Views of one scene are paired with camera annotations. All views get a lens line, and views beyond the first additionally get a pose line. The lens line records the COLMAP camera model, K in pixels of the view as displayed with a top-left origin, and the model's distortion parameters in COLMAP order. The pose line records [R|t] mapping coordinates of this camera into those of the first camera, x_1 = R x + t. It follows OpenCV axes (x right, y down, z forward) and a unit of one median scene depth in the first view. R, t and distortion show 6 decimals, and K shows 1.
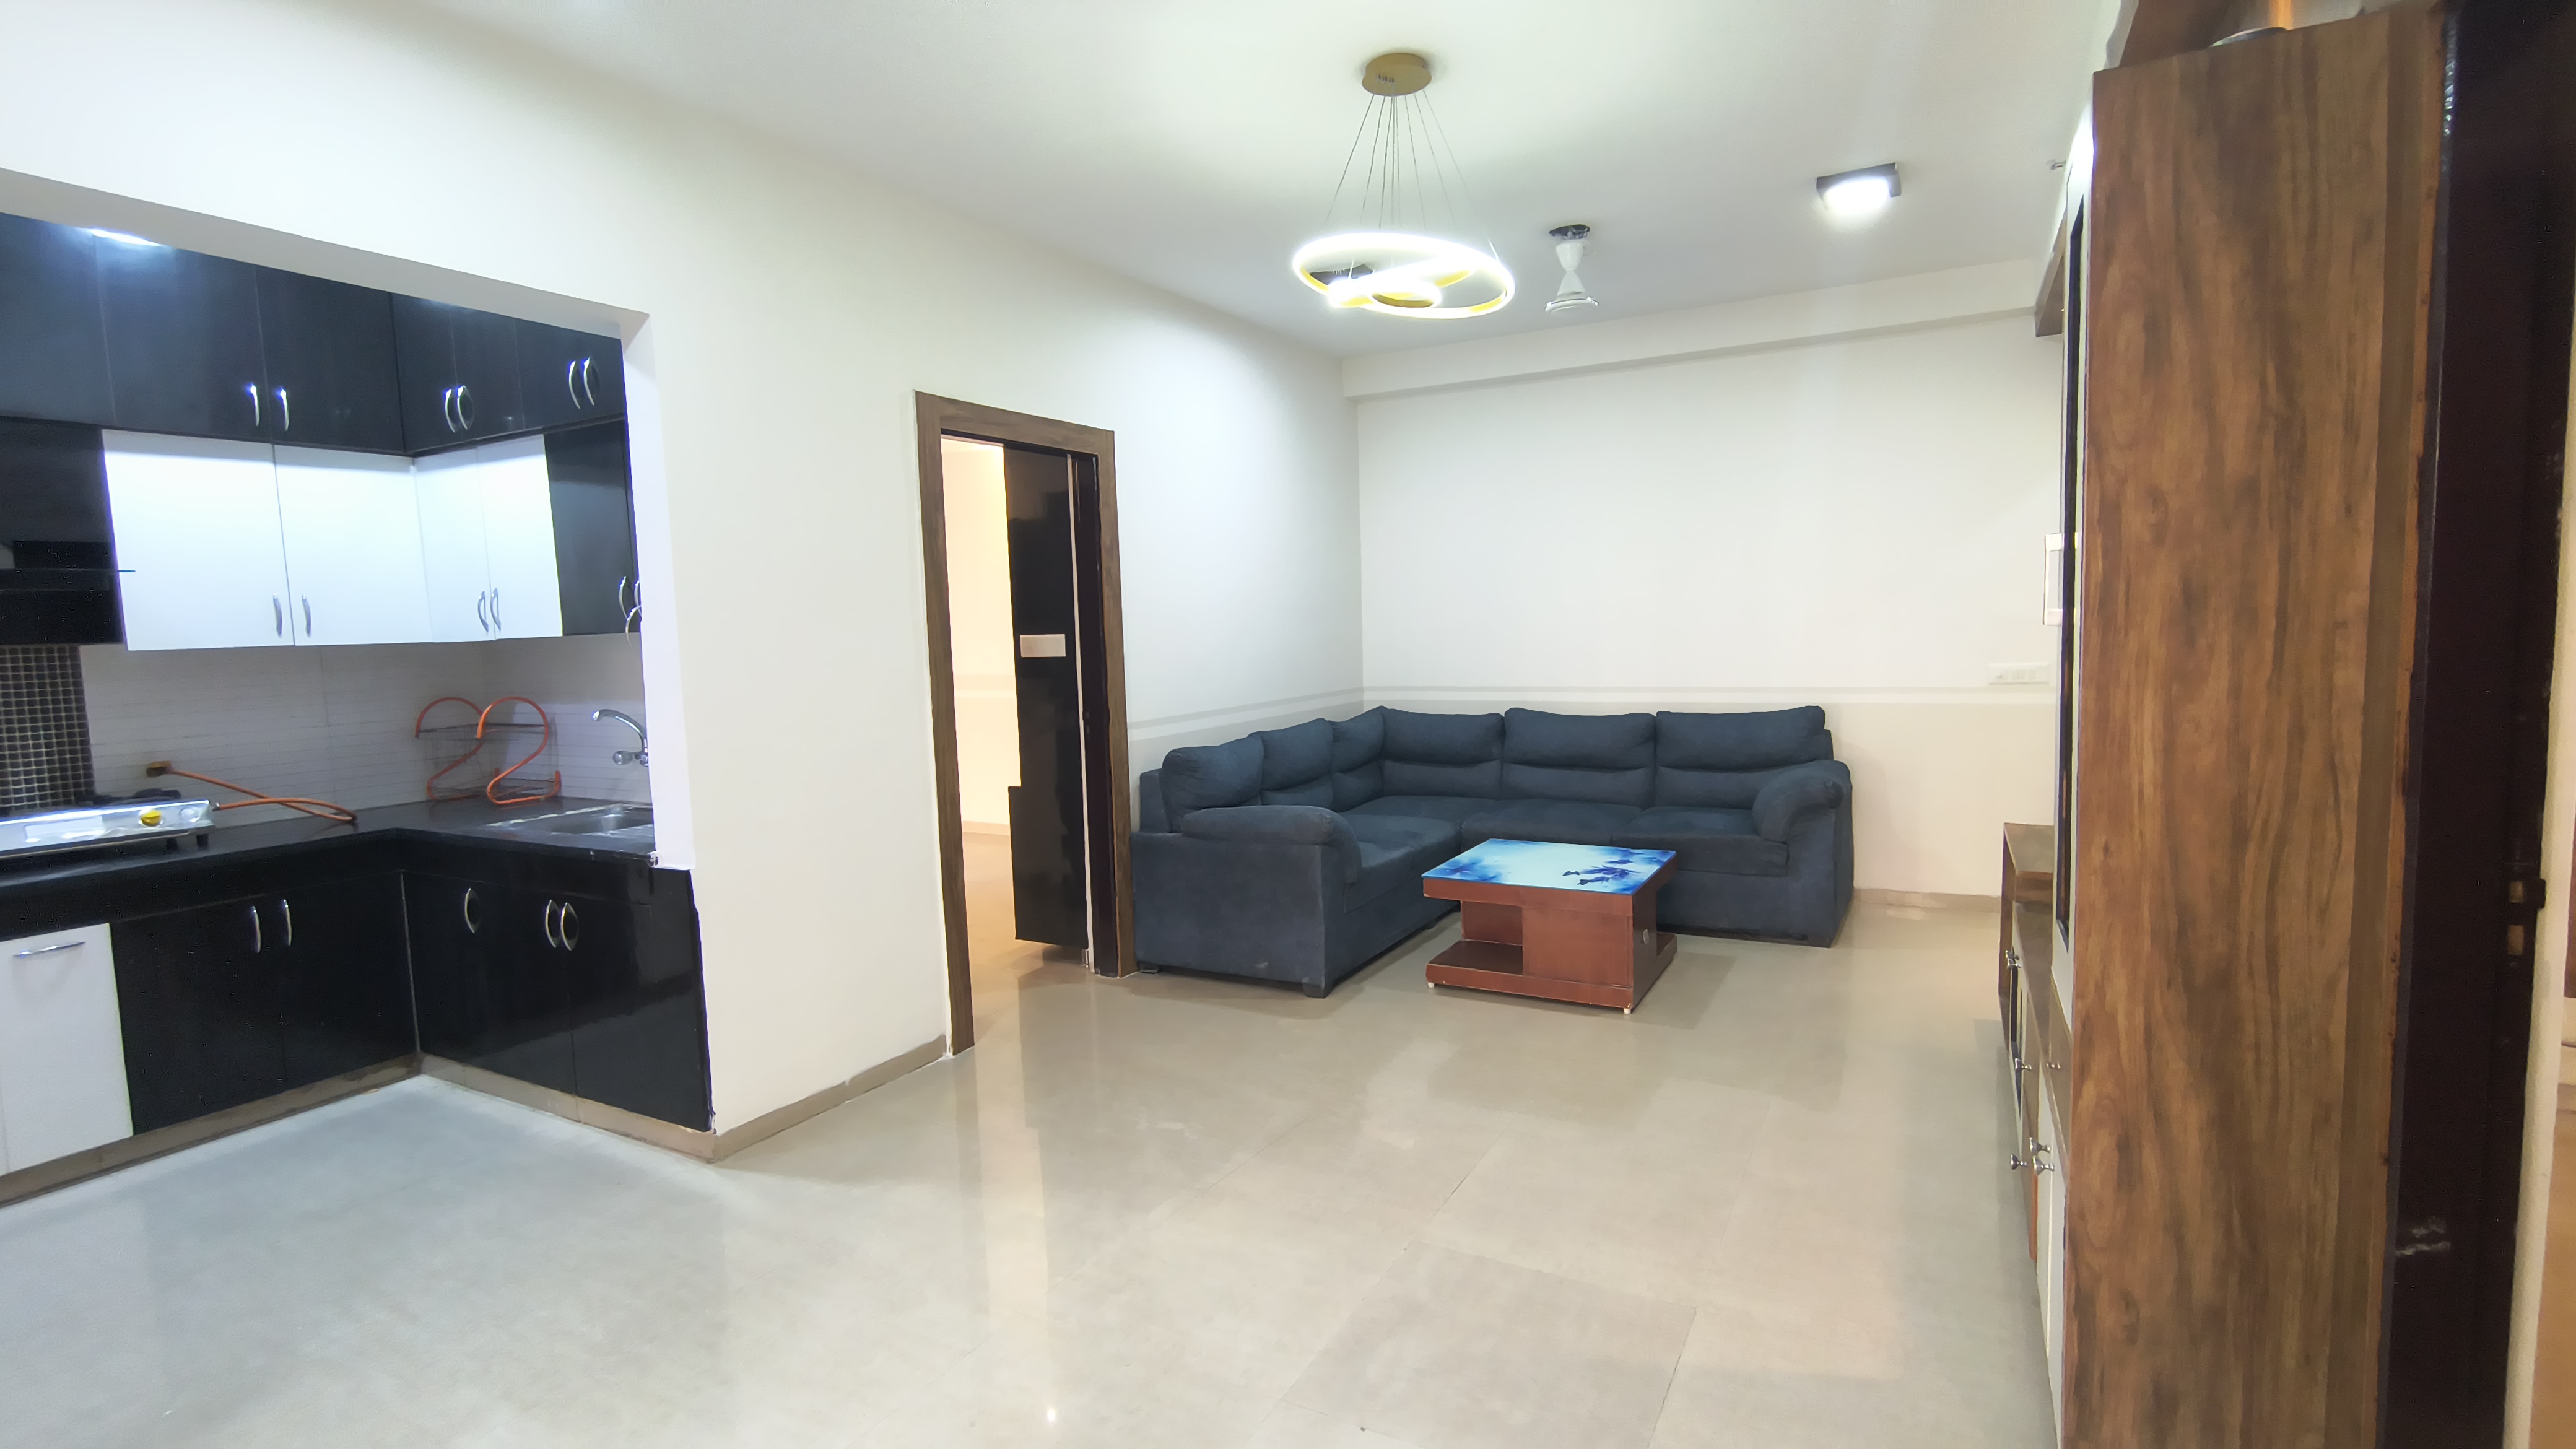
lens RADIAL K [[1172.7, 0, 1266.1], [0, 1172.7, 722.2], [0, 0, 1]] dist [-0.001941, 0.003007]
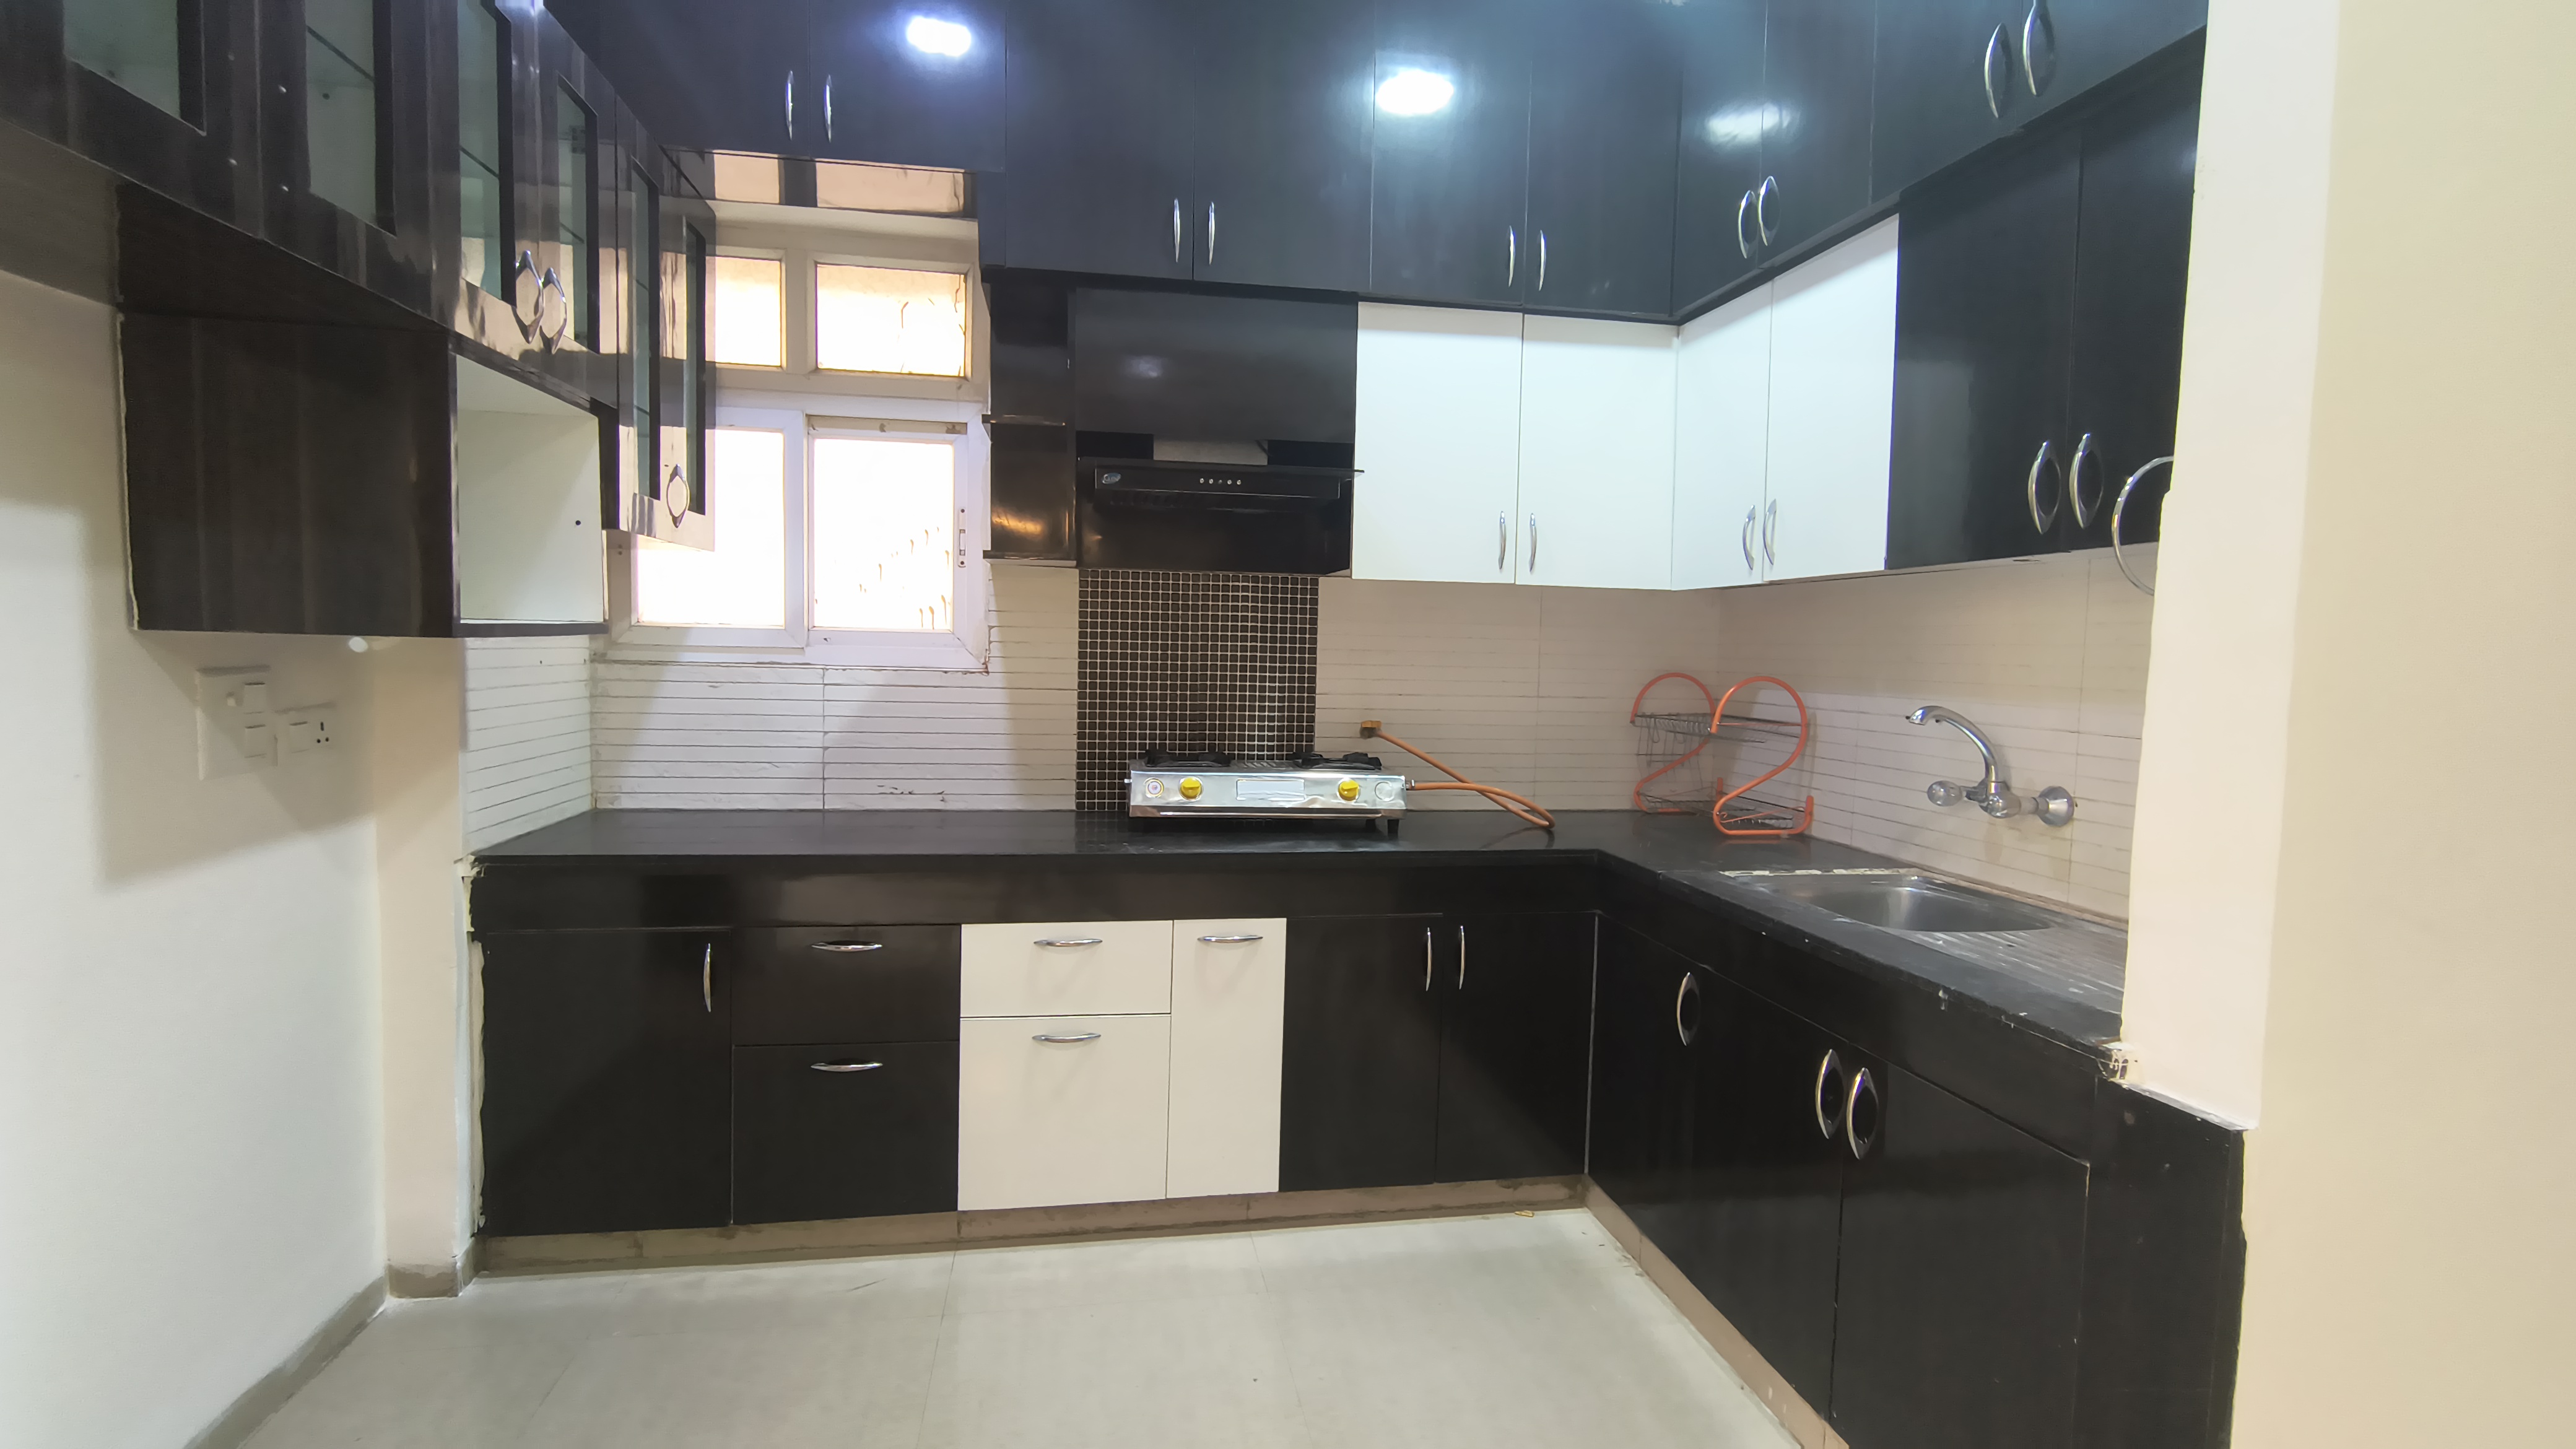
lens RADIAL K [[1172.7, 0, 1288.1], [0, 1172.7, 724.2], [0, 0, 1]] dist [-0.001941, 0.003007]
pose [[0.631027, 0.098281, -0.769510, -0.335344], [-0.111622, 0.993123, 0.035306, 0.012804], [0.767688, 0.063615, 0.637658, 0.417670]]
